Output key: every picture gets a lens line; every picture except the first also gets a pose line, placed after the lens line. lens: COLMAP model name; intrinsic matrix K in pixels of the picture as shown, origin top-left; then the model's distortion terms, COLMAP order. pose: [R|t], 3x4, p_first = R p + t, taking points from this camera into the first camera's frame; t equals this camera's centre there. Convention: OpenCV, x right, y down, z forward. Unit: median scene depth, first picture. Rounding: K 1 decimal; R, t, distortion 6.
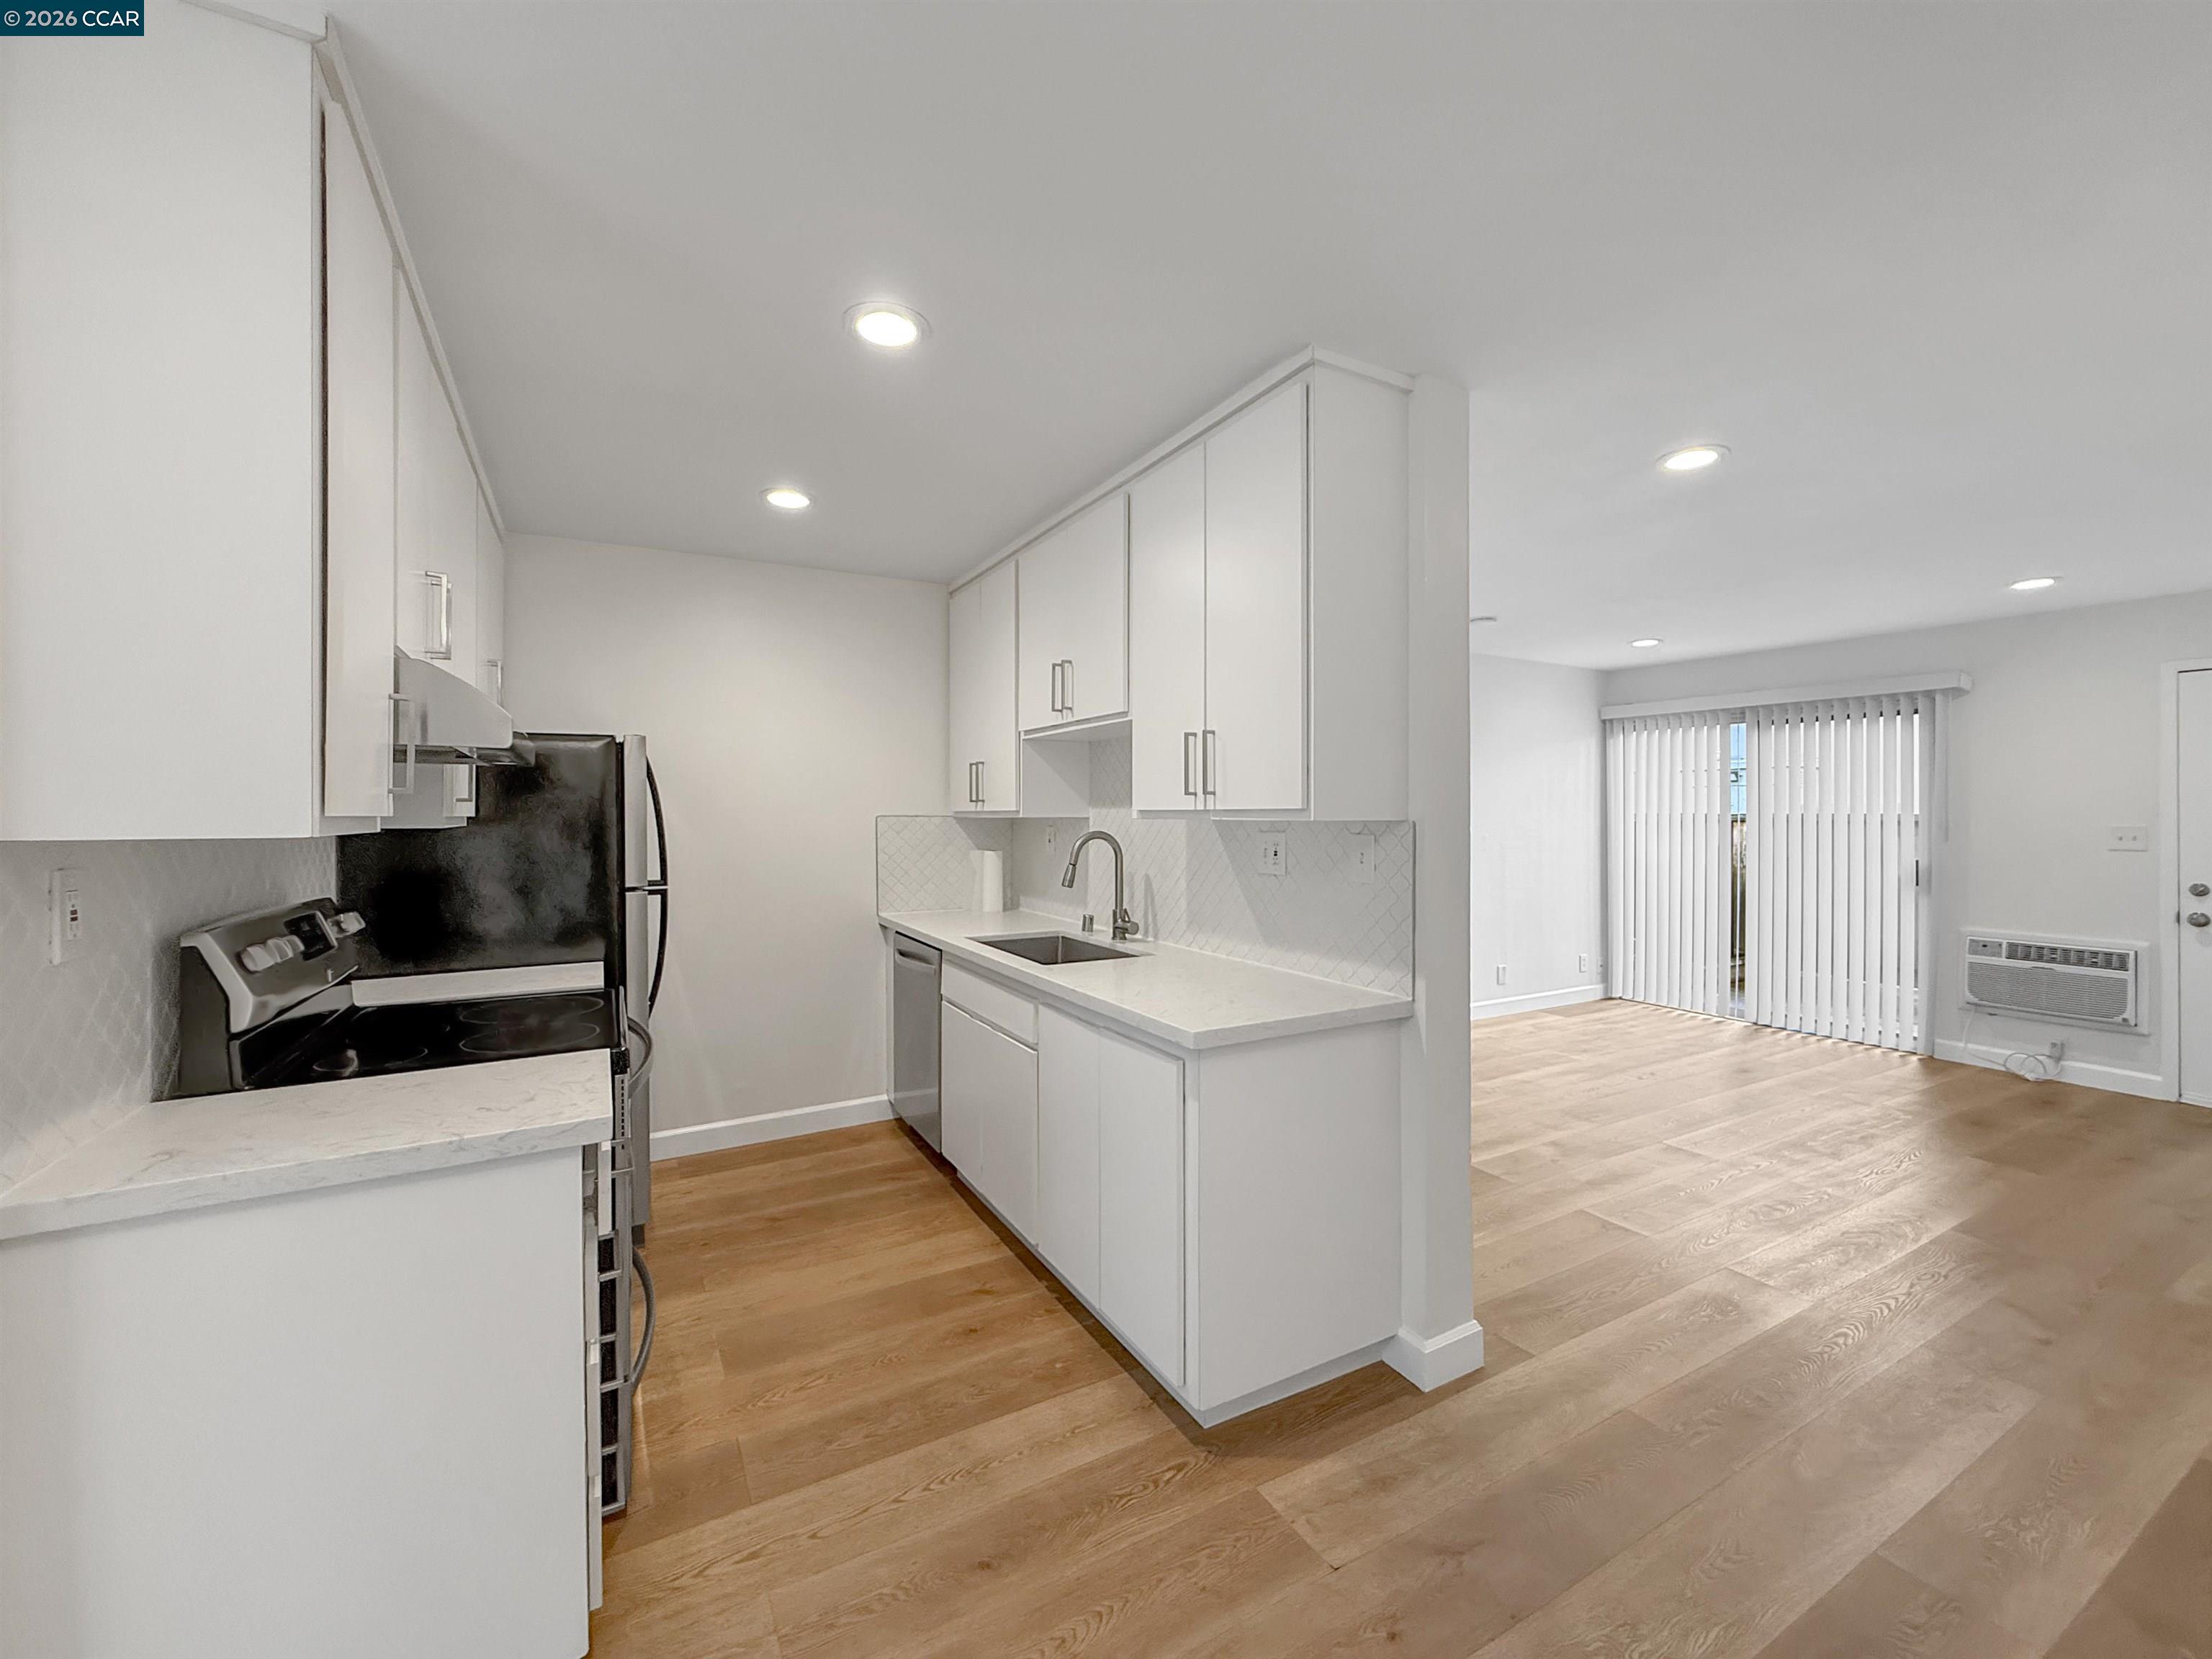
lens RADIAL K [[885.2, 0, 1107.1], [0, 885.2, 821.4], [0, 0, 1]] dist [0.000093, 0.000149]
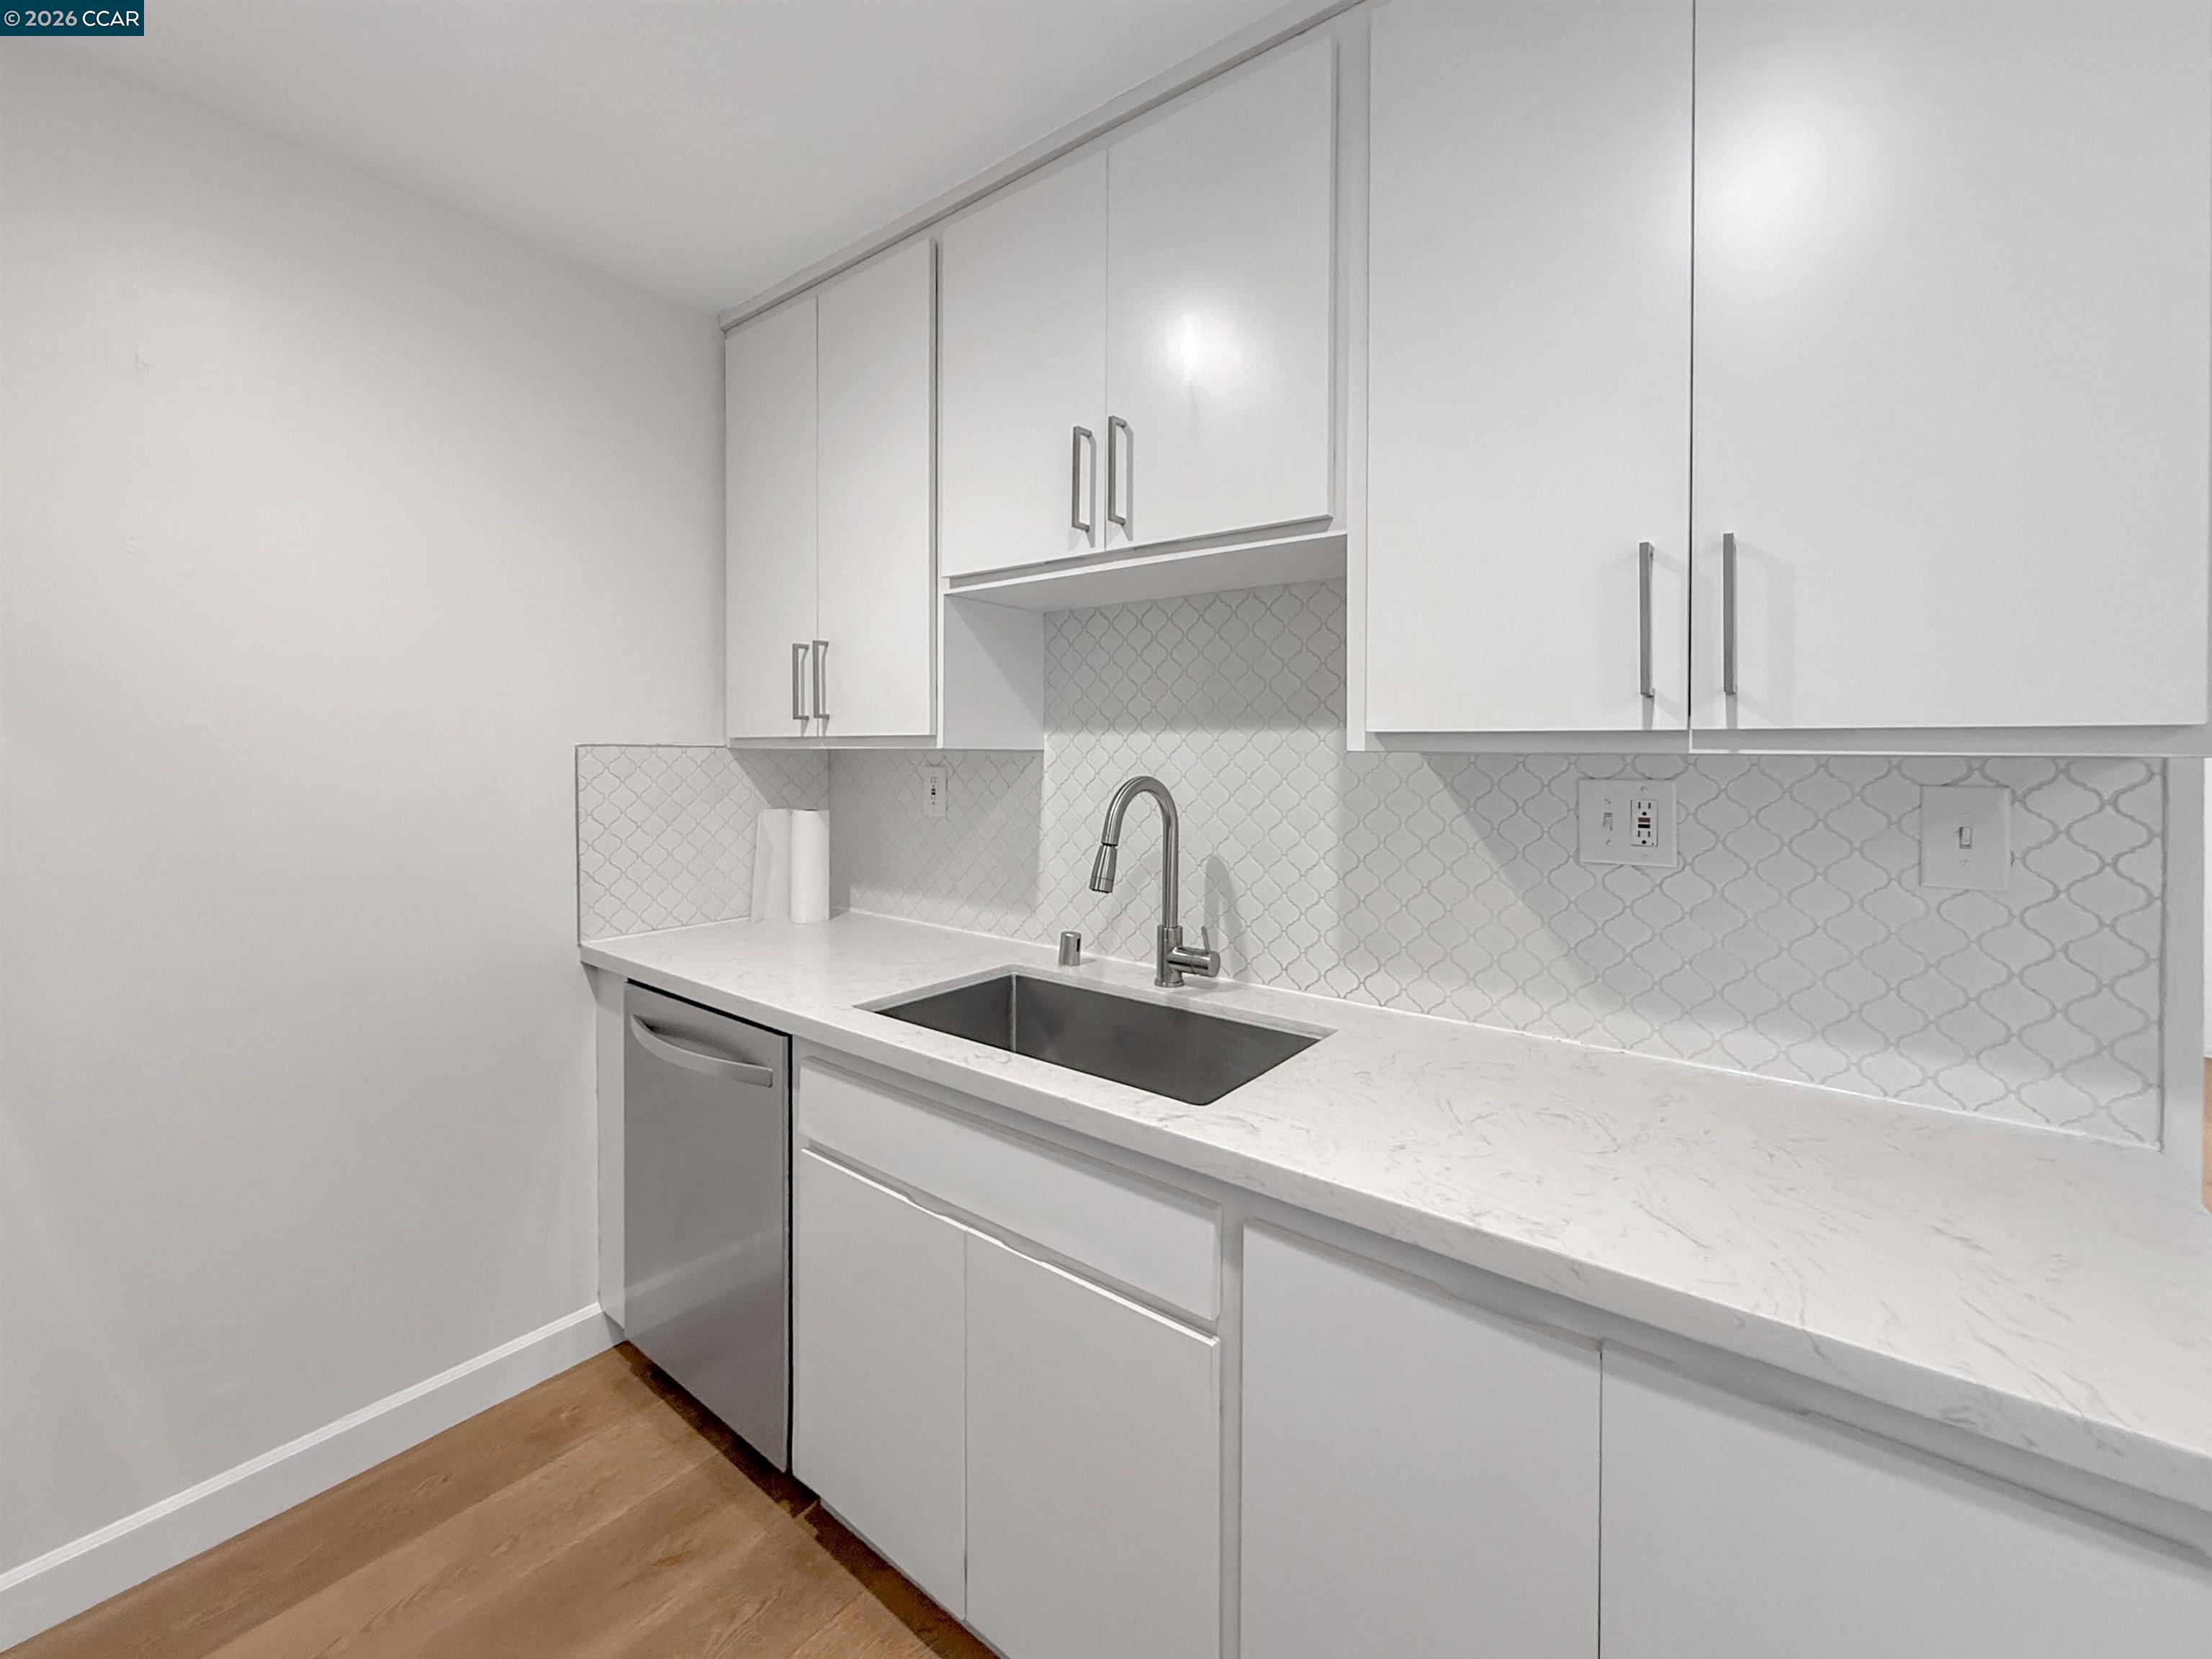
lens RADIAL K [[903.3, 0, 1100.7], [0, 903.3, 758.8], [0, 0, 1]] dist [-0.002393, -0.000118]
pose [[0.923253, 0.002911, 0.384182, -0.190589], [-0.003622, 0.999993, 0.001129, 0.000497], [-0.384176, -0.002434, 0.923257, 0.439628]]
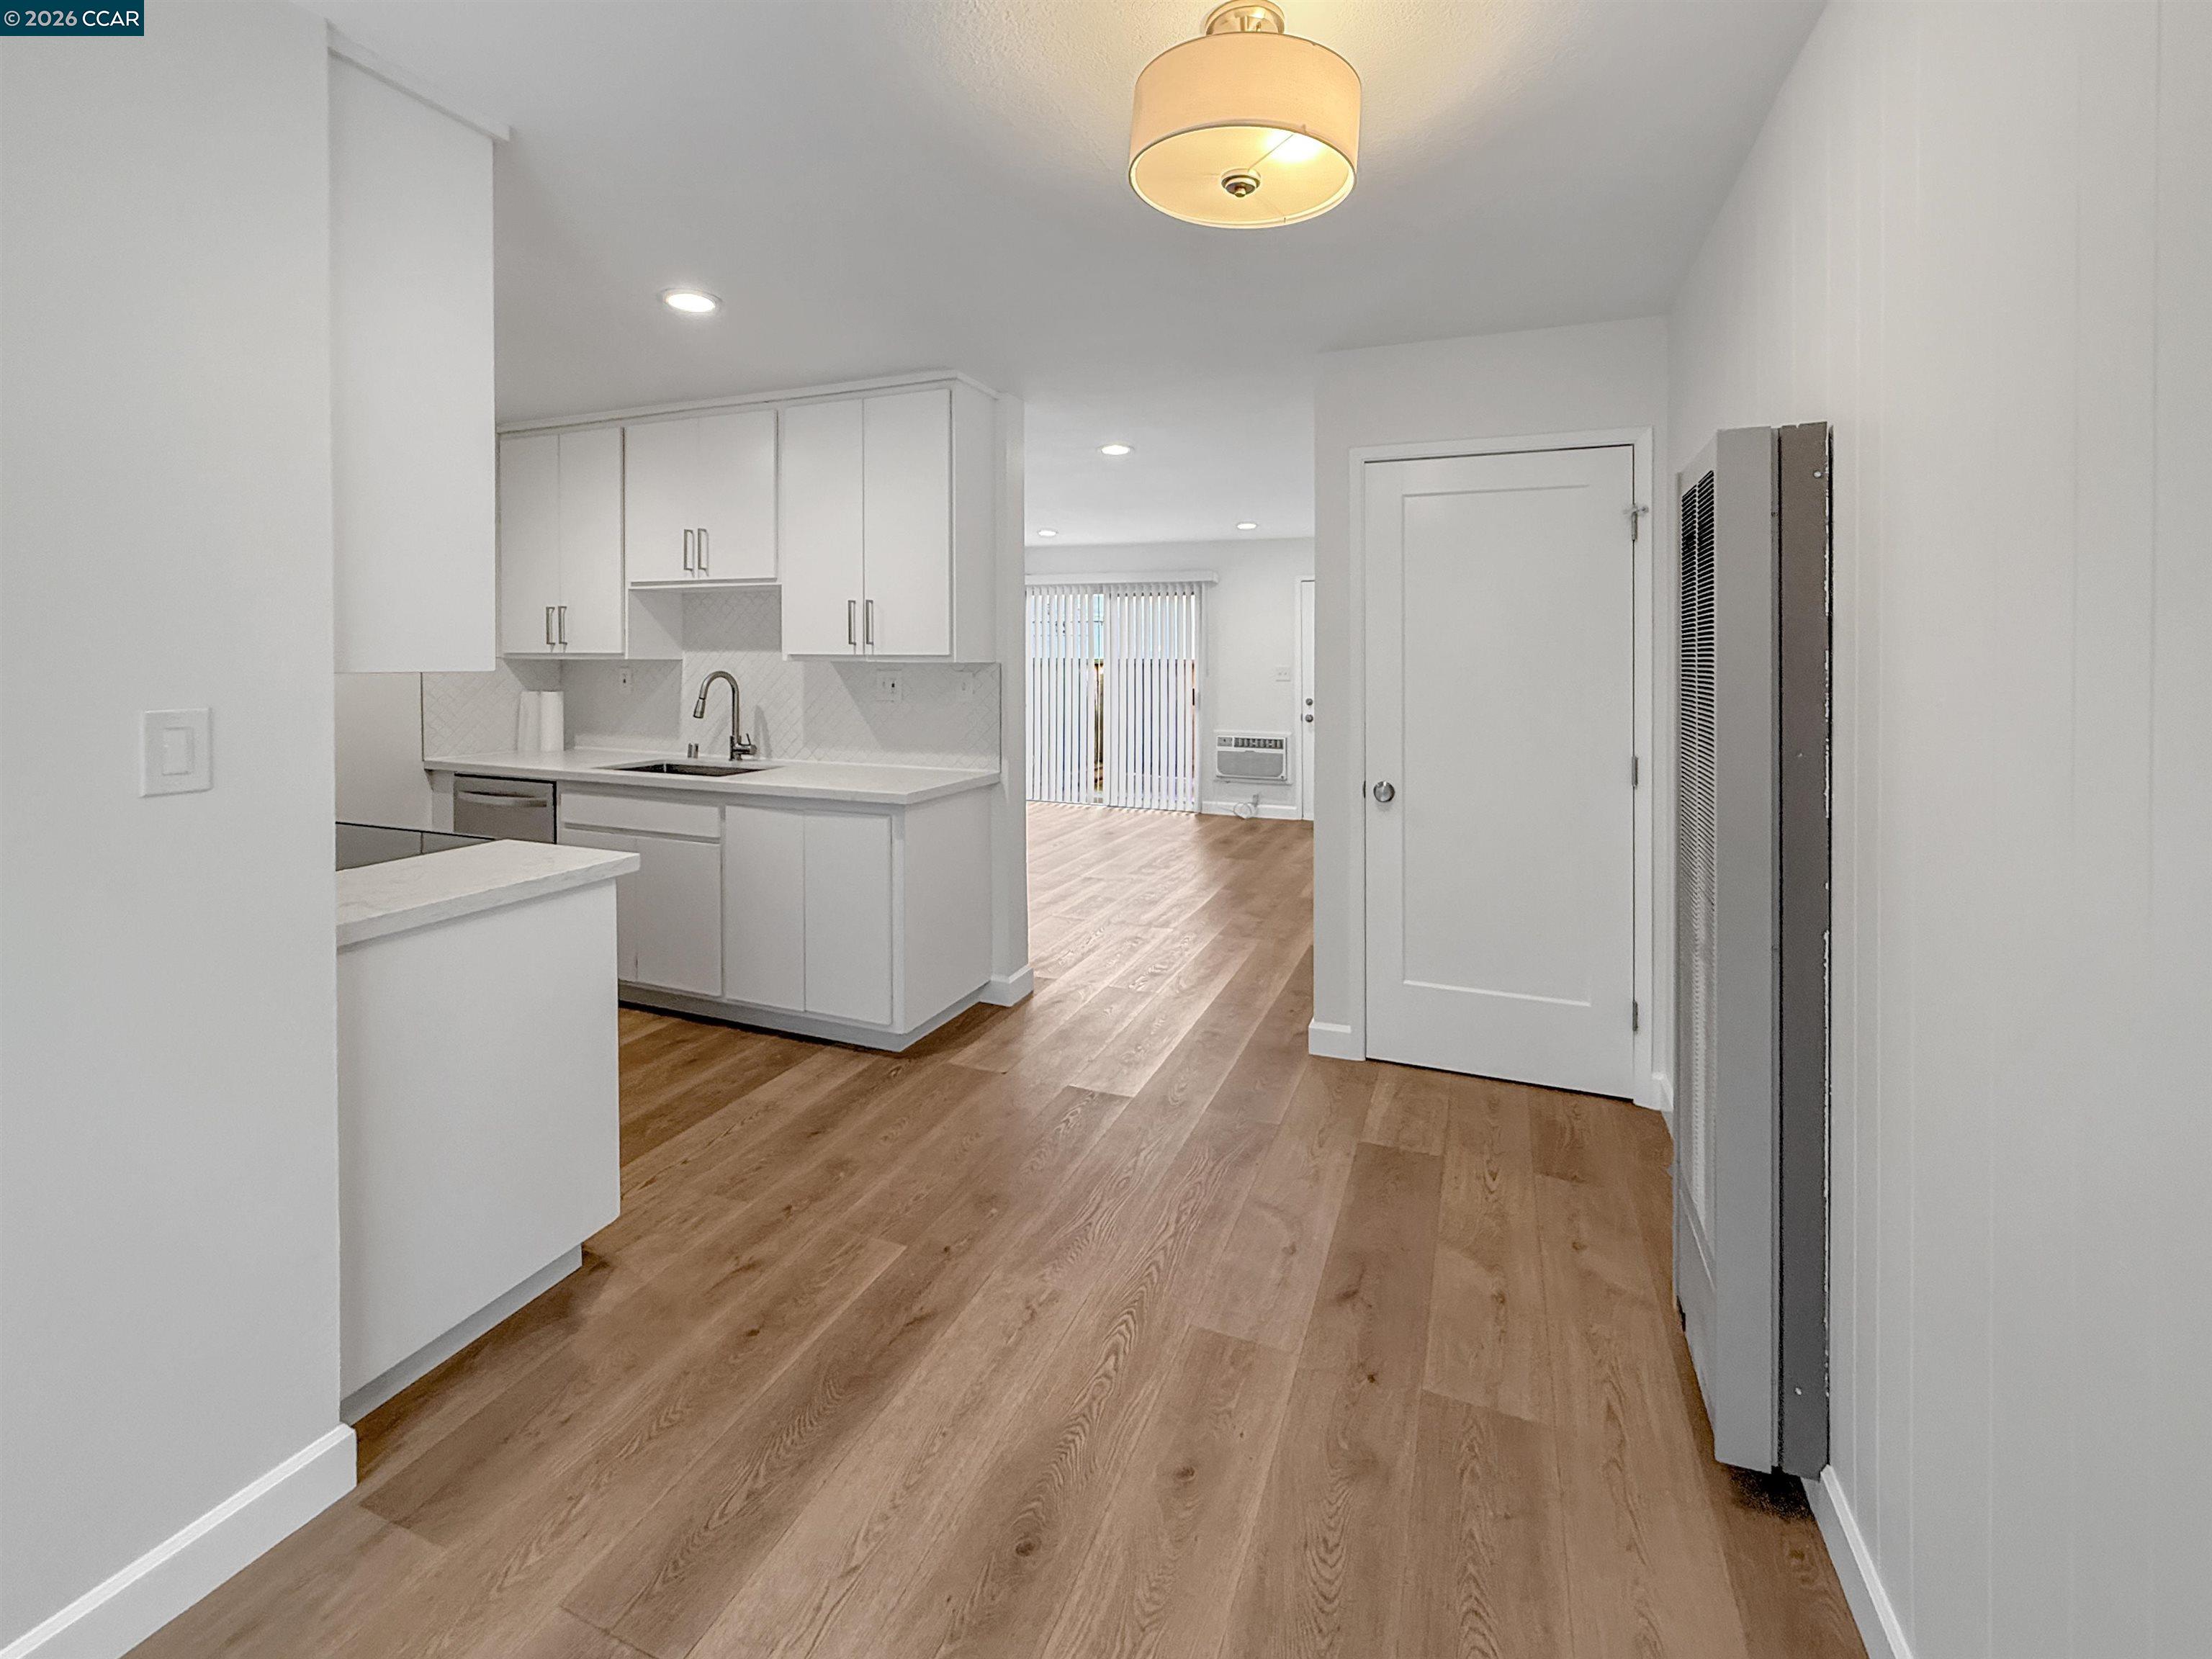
lens RADIAL K [[931.7, 0, 1104.8], [0, 931.7, 664.0], [0, 0, 1]] dist [0.001069, -0.000722]
pose [[0.781298, 0.001755, 0.624156, -0.323655], [-0.001573, 0.999998, -0.000844, 0.001494], [-0.624156, -0.000322, 0.781300, -0.260193]]
